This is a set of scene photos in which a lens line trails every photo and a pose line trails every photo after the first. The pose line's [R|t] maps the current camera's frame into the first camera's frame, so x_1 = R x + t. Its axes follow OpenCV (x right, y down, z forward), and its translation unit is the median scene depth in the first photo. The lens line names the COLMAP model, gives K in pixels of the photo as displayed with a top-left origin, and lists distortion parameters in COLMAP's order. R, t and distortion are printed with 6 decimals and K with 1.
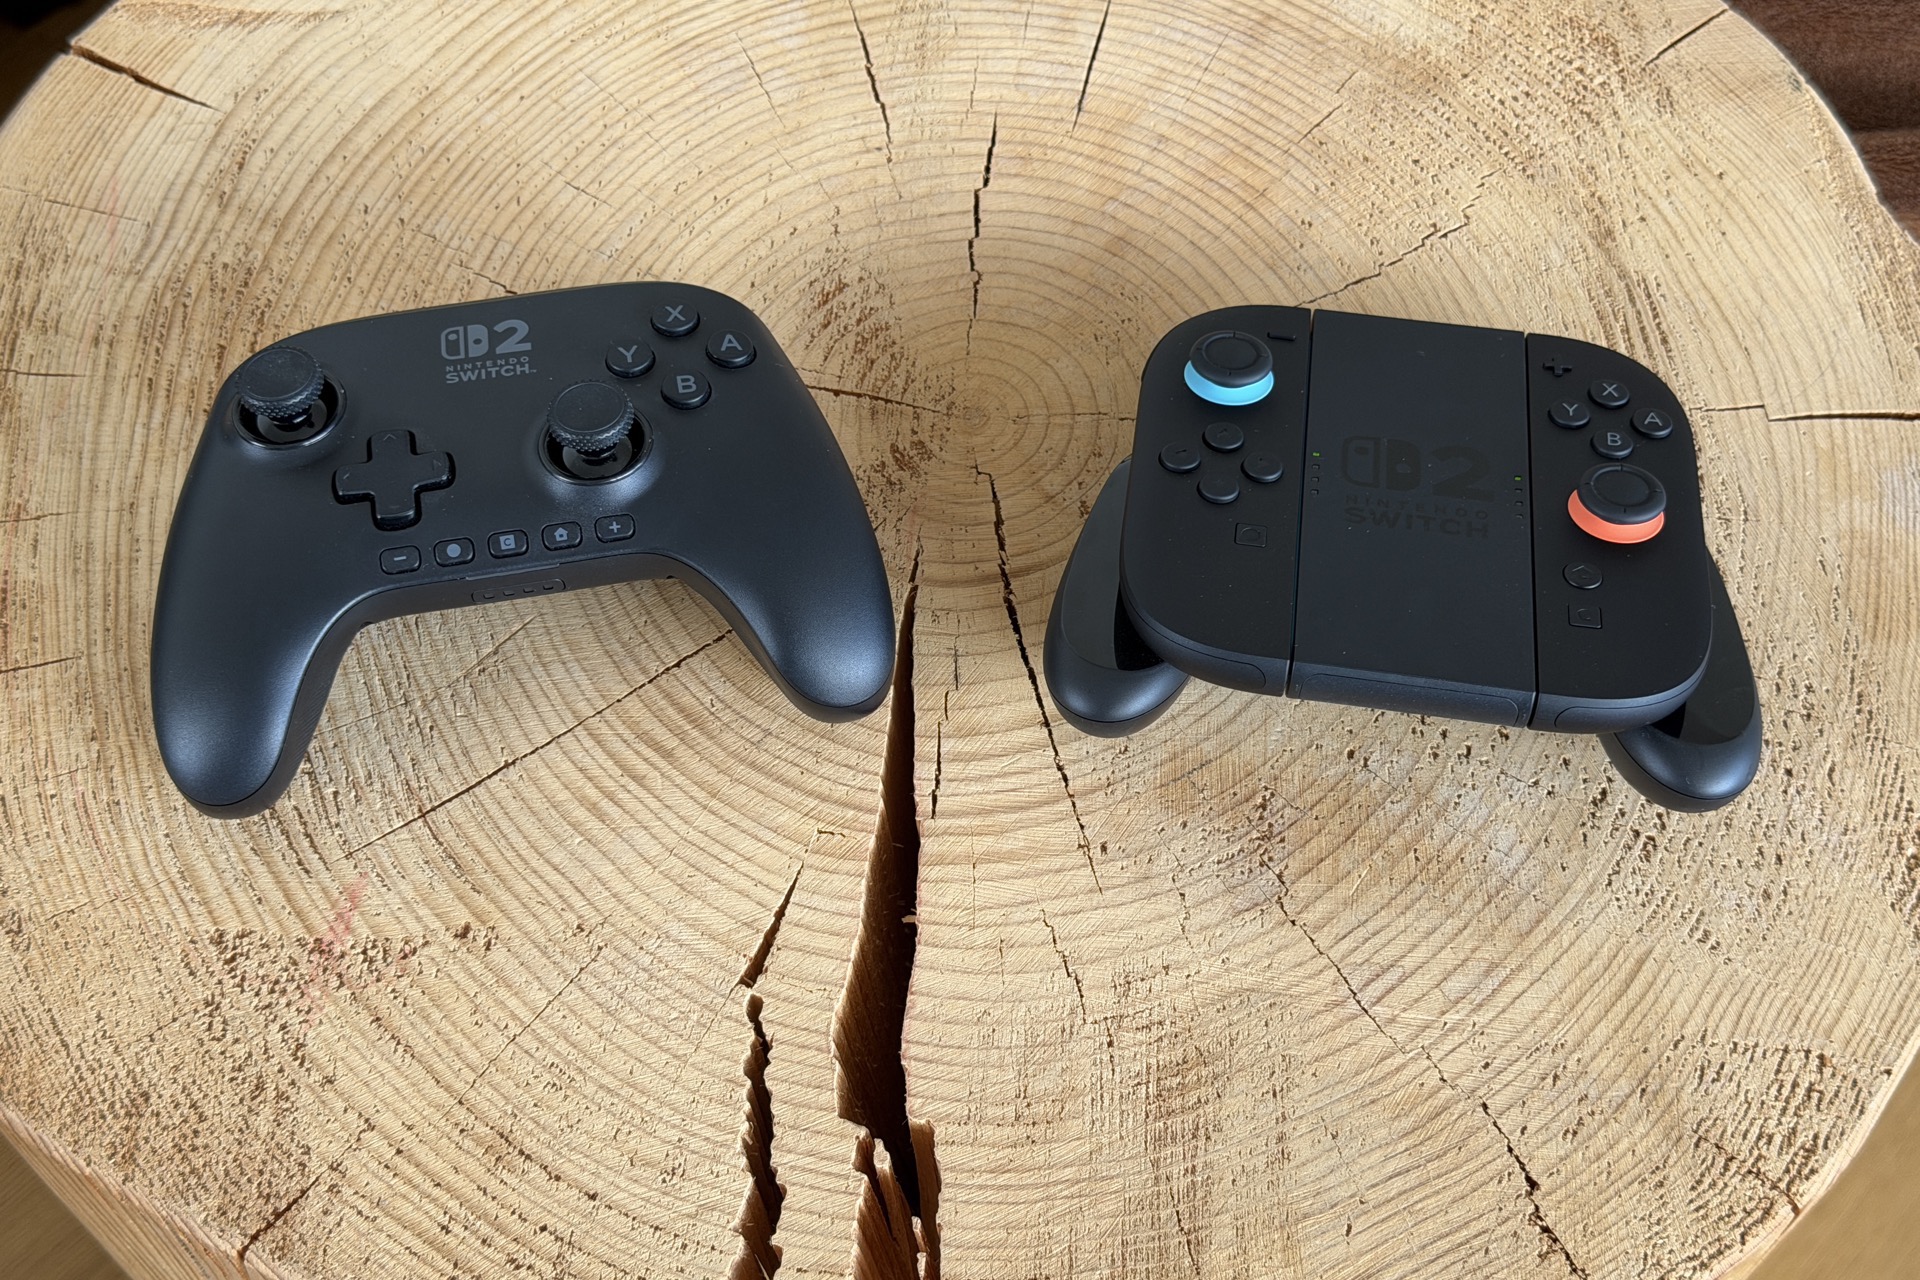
lens RADIAL K [[2605.2, 0, 930.0], [0, 2605.2, 638.7], [0, 0, 1]] dist [0.169045, -0.346861]
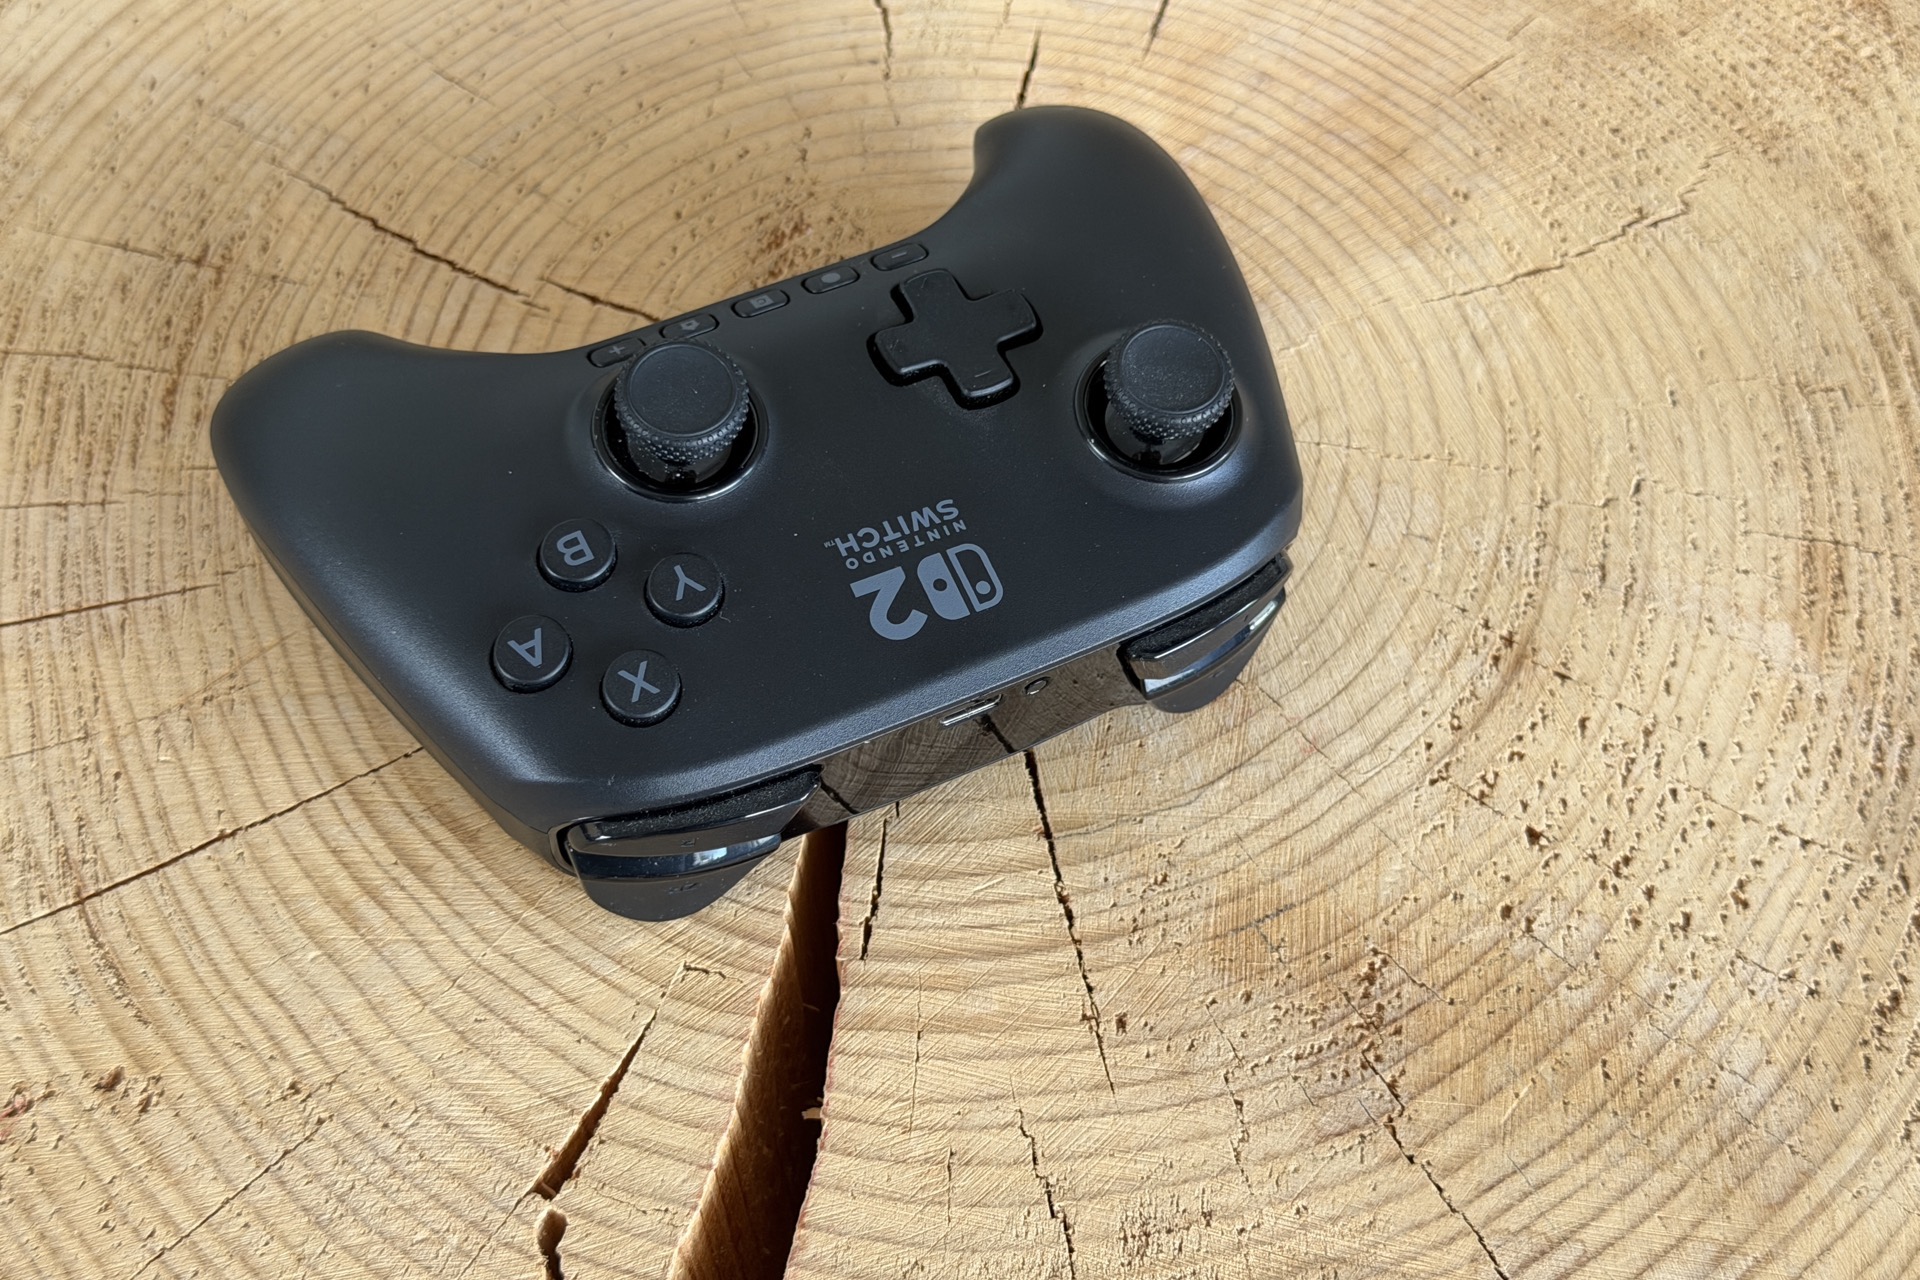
lens RADIAL K [[2680.9, 0, 960.0], [0, 2680.9, 640.0], [0, 0, 1]] dist [0.184669, -0.470209]
pose [[0.997384, 0.071977, -0.006697, 0.024734], [-0.072263, 0.990308, -0.118607, 0.069452], [-0.001905, 0.118781, 0.992919, 0.331697]]
